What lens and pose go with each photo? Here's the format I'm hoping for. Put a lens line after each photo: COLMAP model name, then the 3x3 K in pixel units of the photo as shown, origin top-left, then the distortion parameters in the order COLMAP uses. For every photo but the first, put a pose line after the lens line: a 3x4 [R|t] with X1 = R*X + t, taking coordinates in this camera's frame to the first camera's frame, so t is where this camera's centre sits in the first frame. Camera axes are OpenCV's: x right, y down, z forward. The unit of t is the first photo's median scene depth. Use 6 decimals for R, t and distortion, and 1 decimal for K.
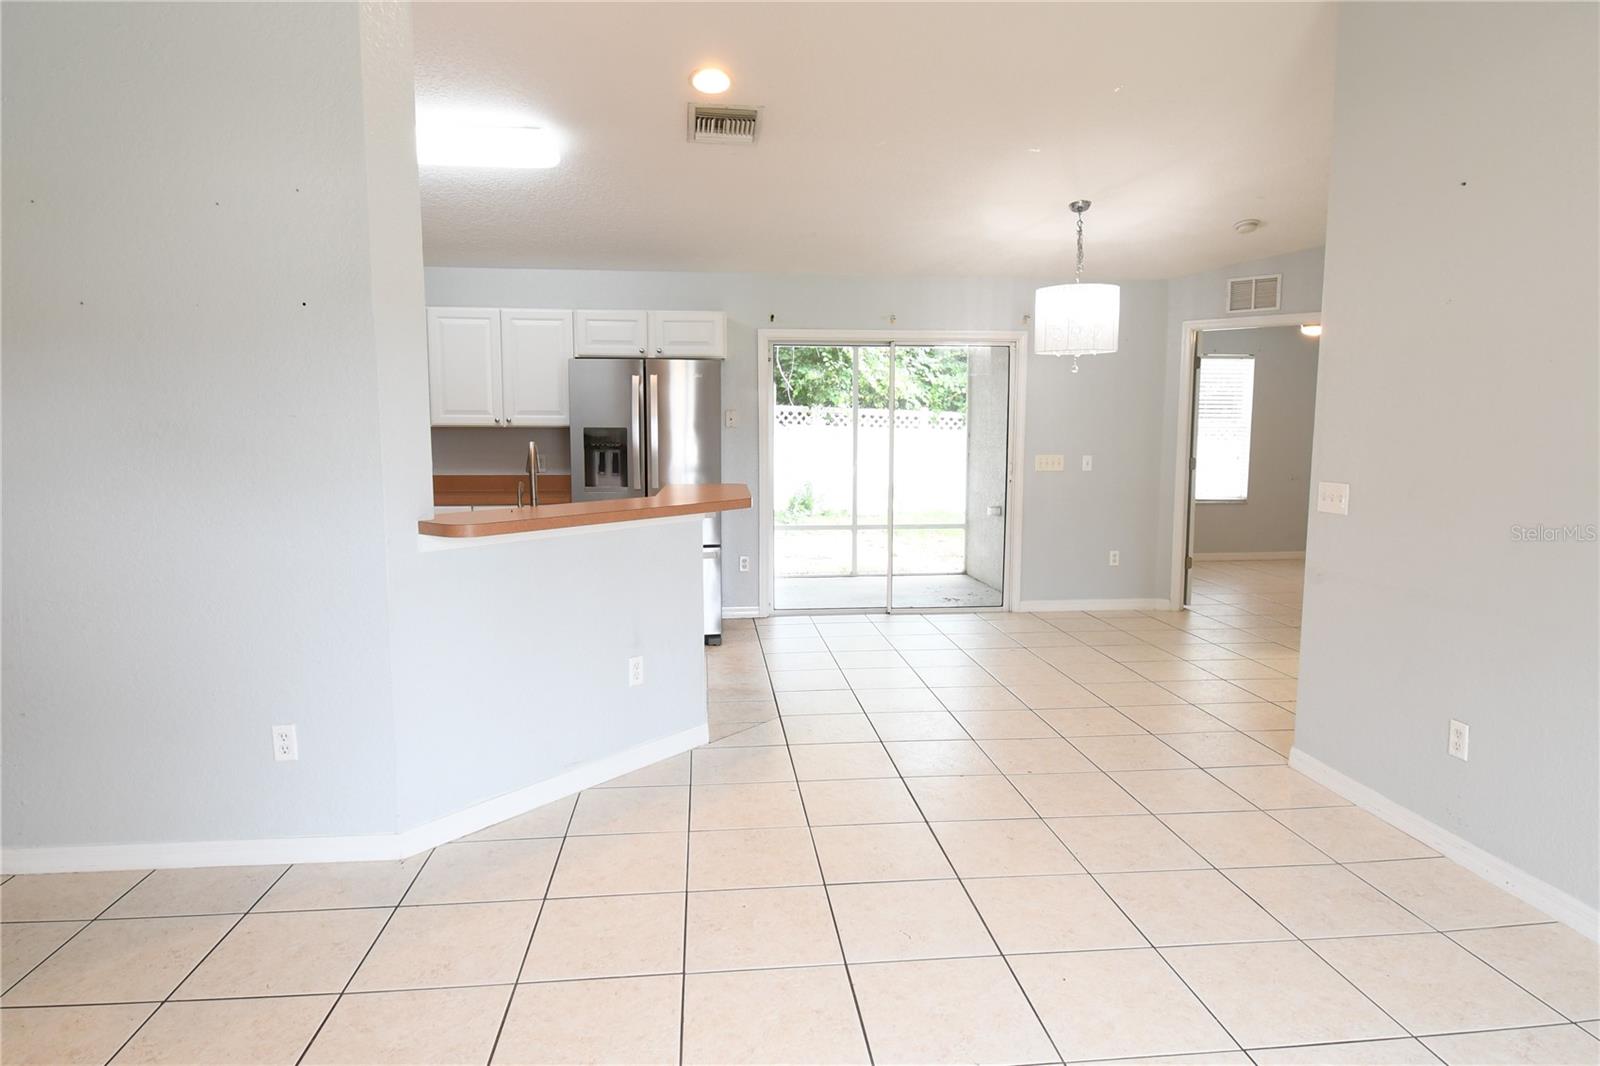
lens RADIAL K [[923.6, 0, 801.3], [0, 923.6, 524.8], [0, 0, 1]] dist [0.022046, -0.028170]
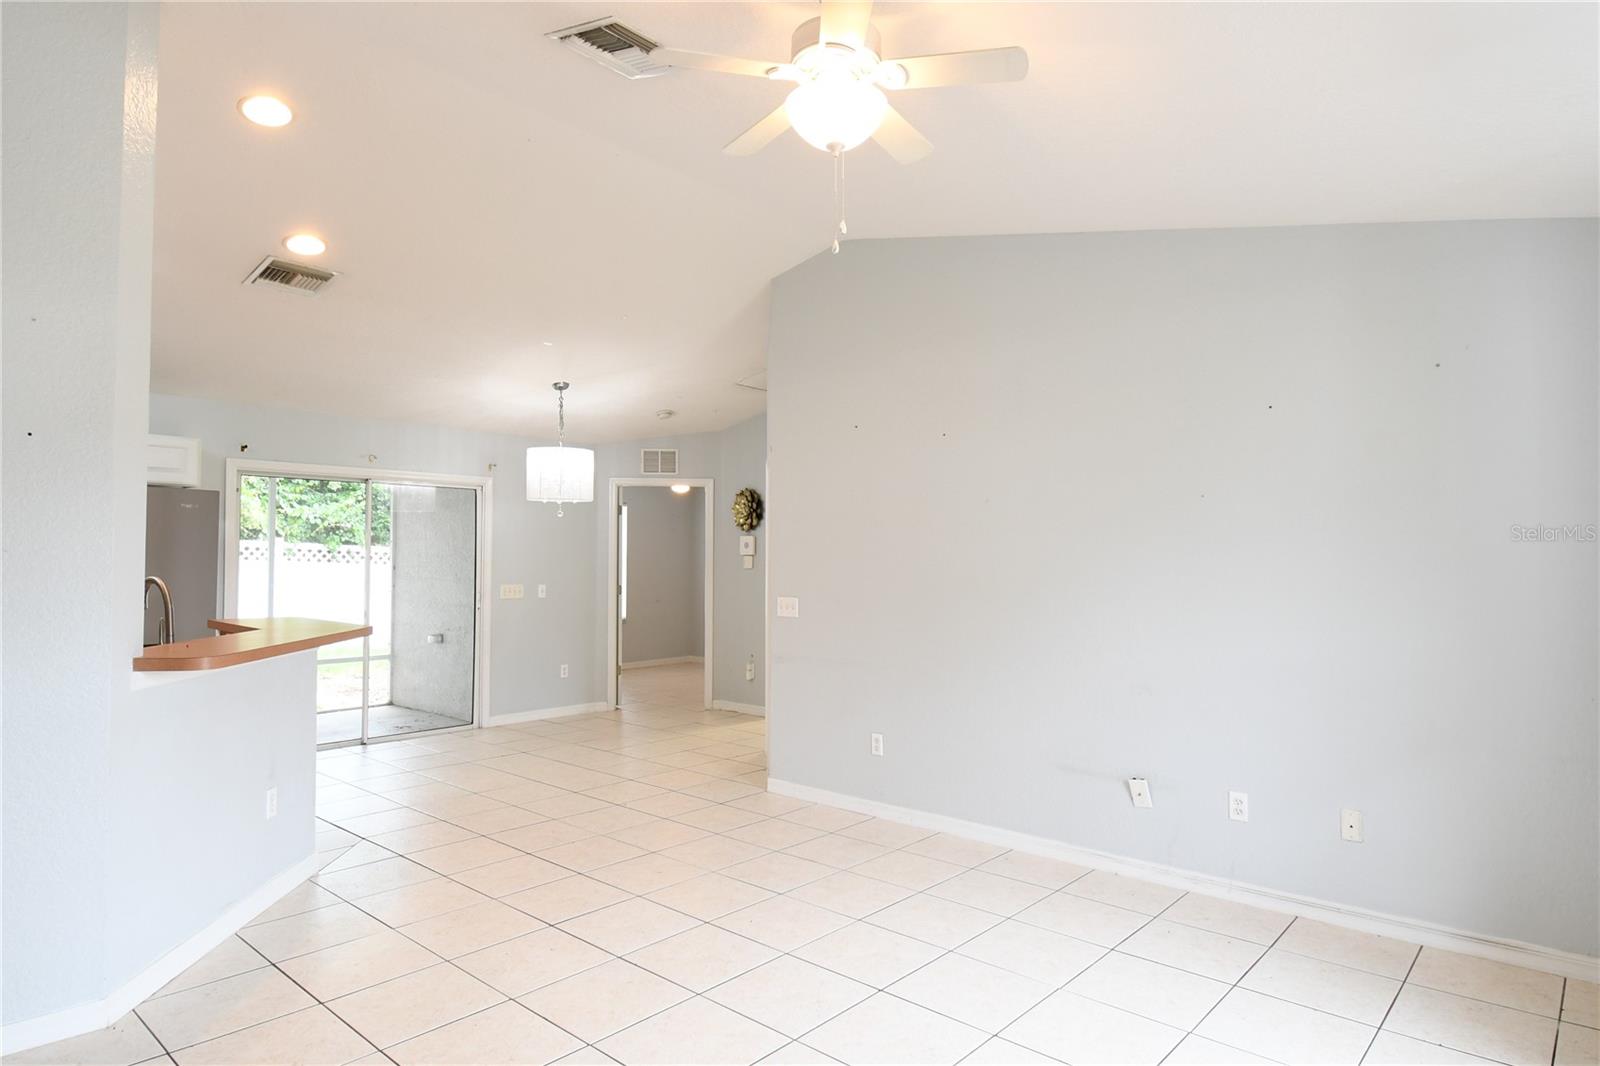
lens RADIAL K [[923.6, 0, 801.3], [0, 923.6, 524.8], [0, 0, 1]] dist [0.022046, -0.028170]
pose [[0.737129, 0.027357, 0.675198, -0.247330], [0.068468, 0.991015, -0.114901, 0.007651], [-0.672274, 0.130926, 0.728633, -0.089759]]
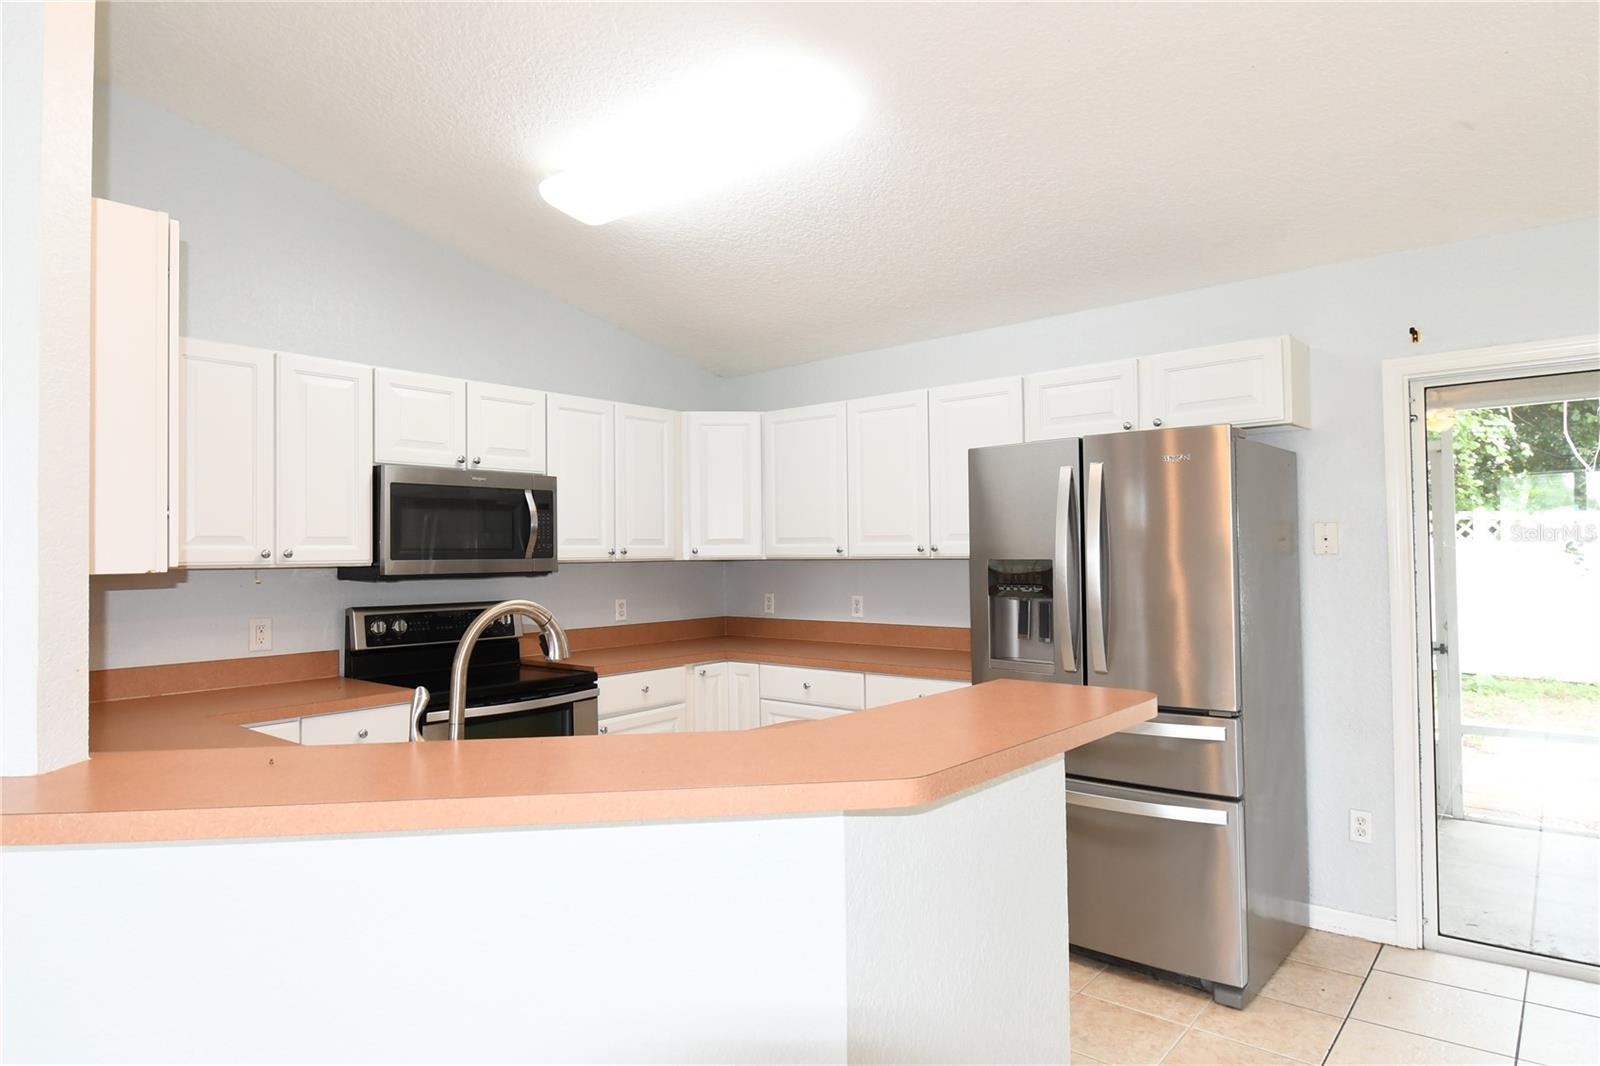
lens RADIAL K [[899.0, 0, 800.0], [0, 899.0, 533.0], [0, 0, 1]] dist [0.002888, 0.000450]
pose [[0.685722, -0.027642, -0.727338, 0.088074], [-0.064957, 0.992967, -0.098977, -0.047125], [0.724959, 0.115116, 0.679104, 0.430997]]
